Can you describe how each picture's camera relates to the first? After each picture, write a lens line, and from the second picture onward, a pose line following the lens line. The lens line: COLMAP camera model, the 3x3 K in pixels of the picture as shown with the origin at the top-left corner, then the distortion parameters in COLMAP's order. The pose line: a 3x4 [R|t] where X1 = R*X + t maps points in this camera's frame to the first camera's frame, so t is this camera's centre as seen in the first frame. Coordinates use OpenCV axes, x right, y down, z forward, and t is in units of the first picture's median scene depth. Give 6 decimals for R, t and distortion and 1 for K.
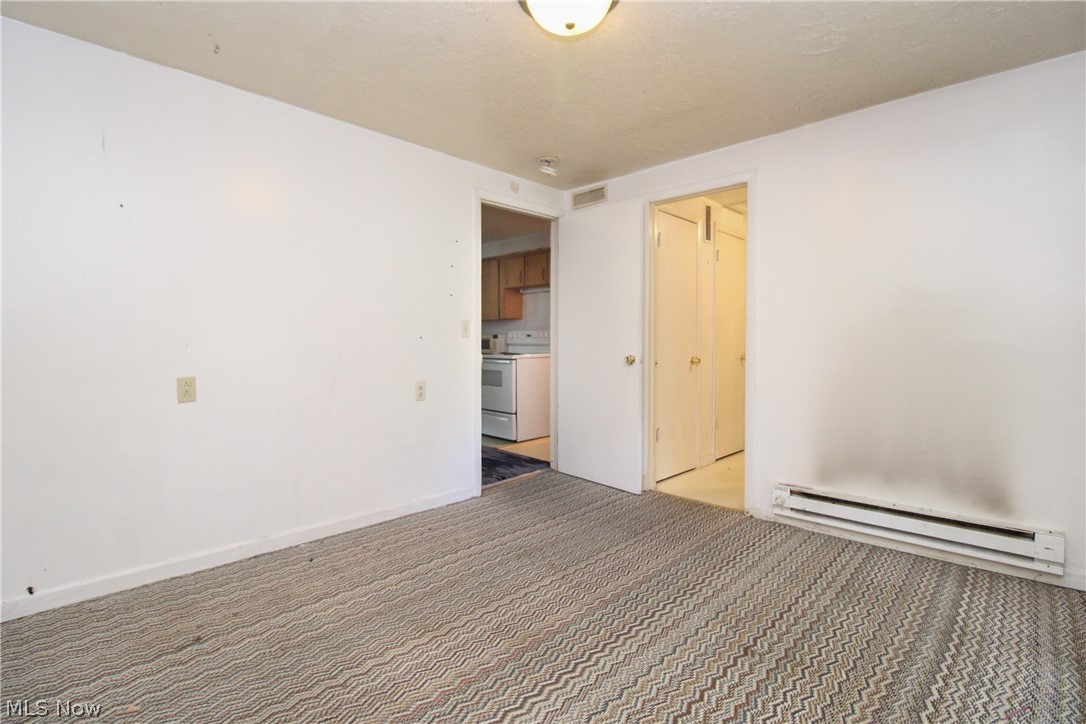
lens RADIAL K [[516.8, 0, 542.3], [0, 516.8, 349.0], [0, 0, 1]] dist [-0.001661, -0.000972]
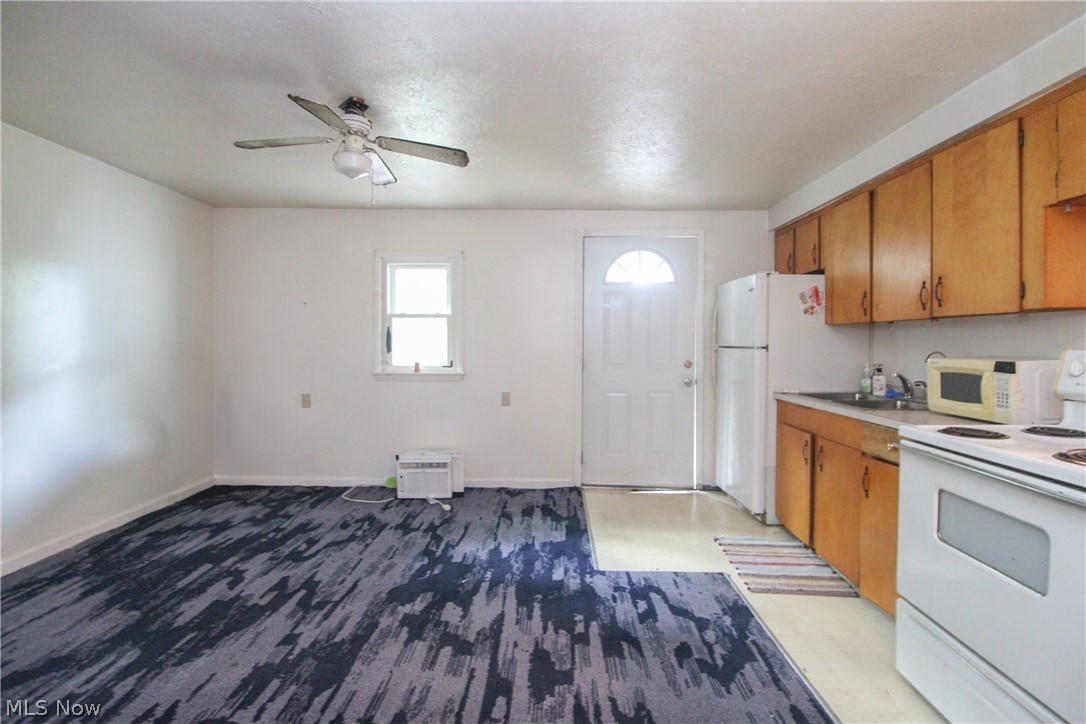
lens RADIAL K [[511.5, 0, 550.7], [0, 511.5, 350.0], [0, 0, 1]] dist [0.003343, -0.012163]
pose [[0.660229, 0.009417, -0.751005, -0.041989], [-0.019362, 0.999802, -0.004485, -0.028017], [0.750815, 0.017502, 0.660281, 0.597105]]
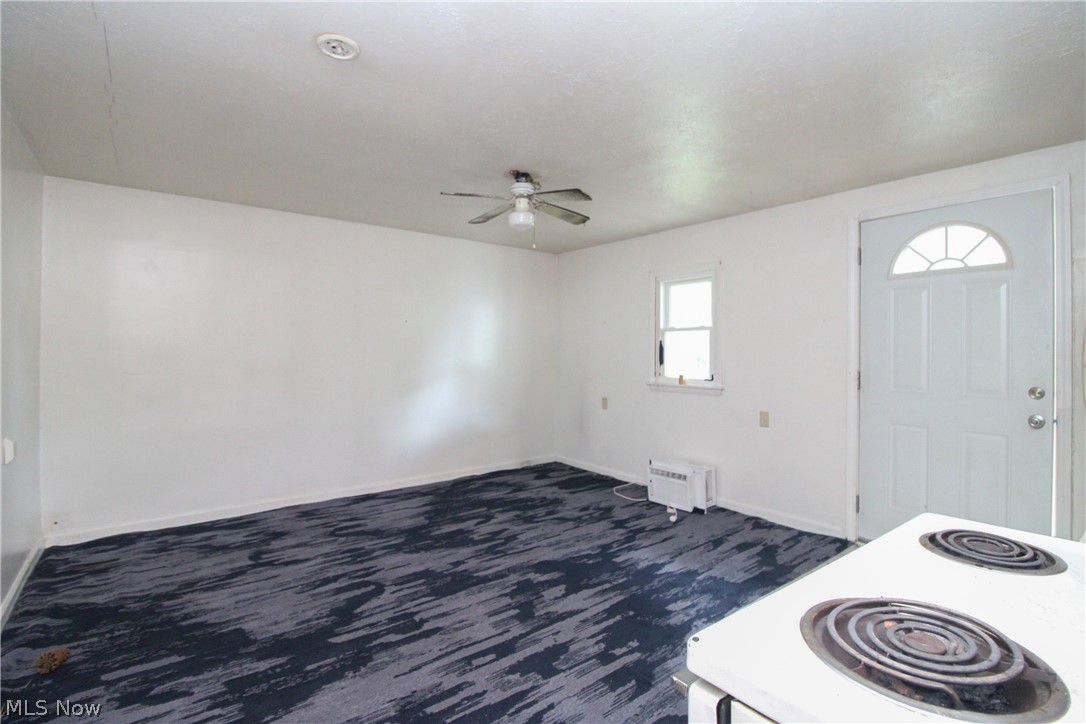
lens RADIAL K [[516.8, 0, 542.3], [0, 516.8, 349.0], [0, 0, 1]] dist [-0.001661, -0.000972]
pose [[-0.180494, -0.005762, -0.983559, 0.058292], [-0.027242, 0.999628, -0.000857, -0.040168], [0.983199, 0.026640, -0.180584, 0.844115]]
